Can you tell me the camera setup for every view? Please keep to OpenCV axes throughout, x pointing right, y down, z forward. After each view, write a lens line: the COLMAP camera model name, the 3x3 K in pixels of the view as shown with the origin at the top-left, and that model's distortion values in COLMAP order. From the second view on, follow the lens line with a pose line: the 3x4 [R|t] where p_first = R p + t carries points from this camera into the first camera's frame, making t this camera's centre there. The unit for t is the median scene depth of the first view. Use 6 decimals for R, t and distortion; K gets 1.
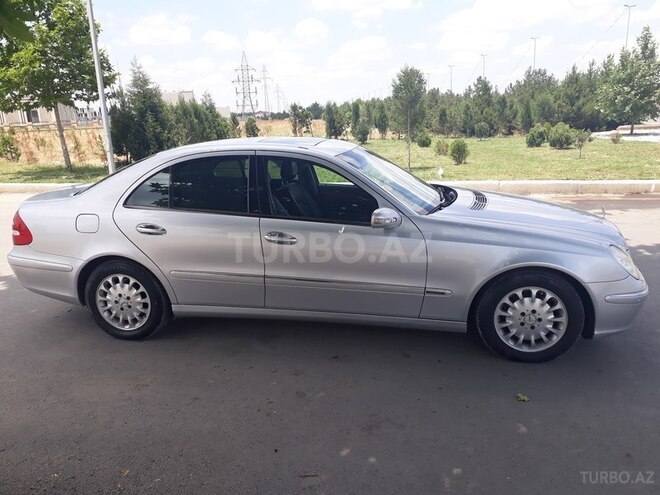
lens RADIAL K [[517.2, 0, 330.0], [0, 517.2, 247.5], [0, 0, 1]] dist [0.009522, 0.004089]
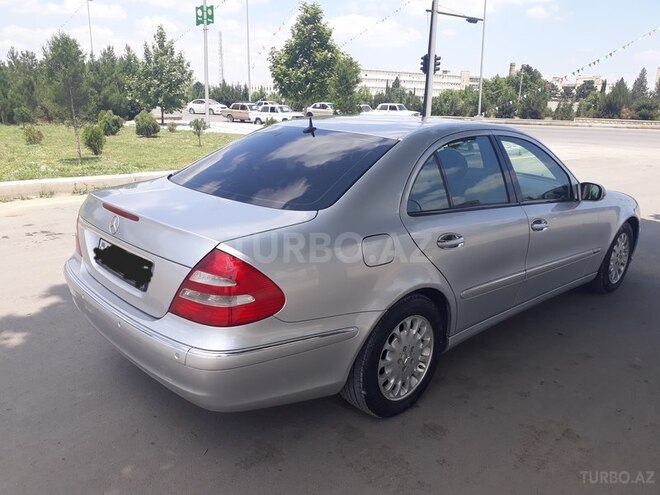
lens RADIAL K [[517.2, 0, 330.0], [0, 517.2, 247.5], [0, 0, 1]] dist [0.009522, 0.004089]
pose [[0.610862, -0.171599, 0.772918, -0.099787], [0.156780, 0.983116, 0.094357, -0.011806], [-0.776059, 0.063539, 0.627451, 0.067930]]
